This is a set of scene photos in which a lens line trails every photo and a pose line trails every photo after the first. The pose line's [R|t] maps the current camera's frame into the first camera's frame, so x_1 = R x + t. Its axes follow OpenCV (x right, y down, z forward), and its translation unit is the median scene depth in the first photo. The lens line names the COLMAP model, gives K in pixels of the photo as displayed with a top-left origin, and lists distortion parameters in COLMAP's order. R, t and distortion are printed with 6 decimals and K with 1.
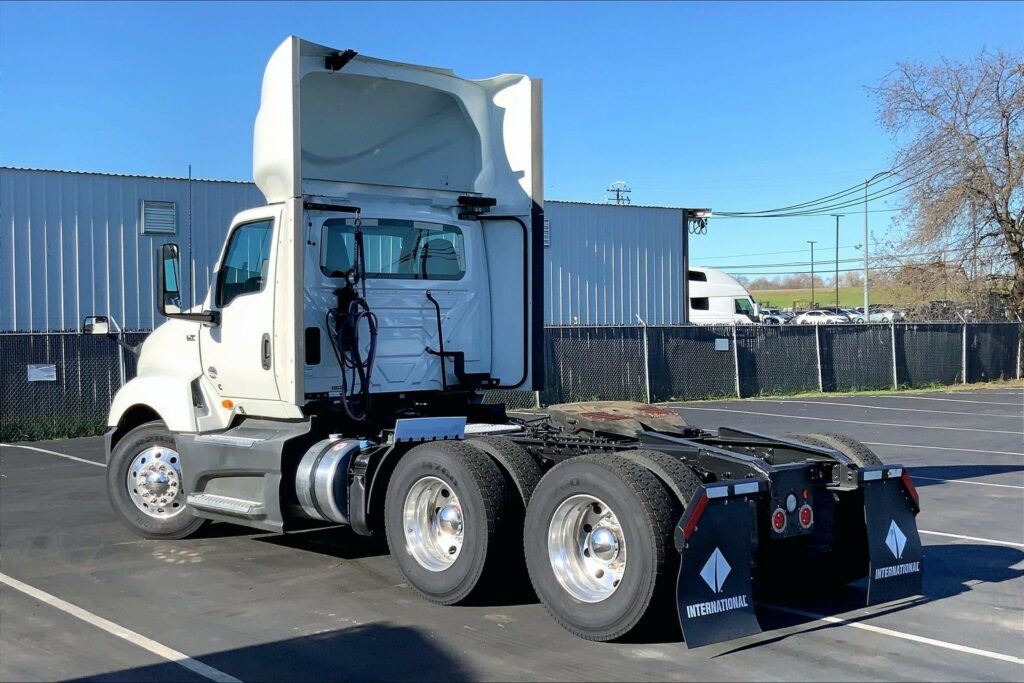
lens RADIAL K [[1318.8, 0, 510.6], [0, 1318.8, 345.6], [0, 0, 1]] dist [0.034965, 0.000000]
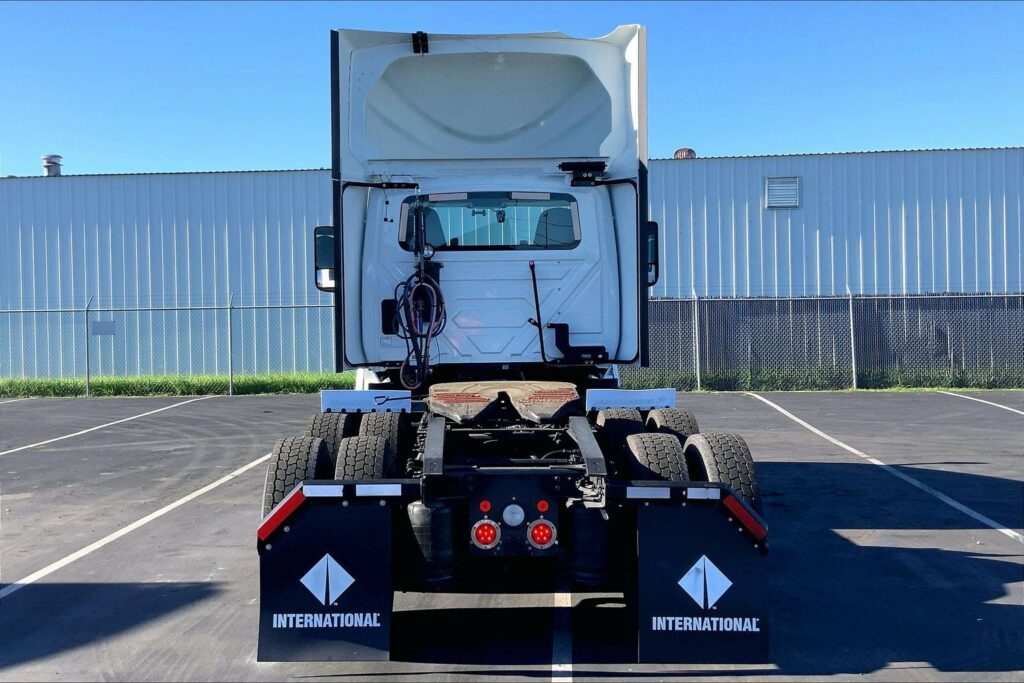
lens RADIAL K [[1166.0, 0, 486.0], [0, 1166.0, 307.8], [0, 0, 1]] dist [0.104371, 0.000000]
pose [[0.748403, 0.000270, -0.663245, 0.494038], [-0.000540, 1.000000, -0.000202, -0.006554], [0.663244, 0.000510, 0.748403, 0.324533]]
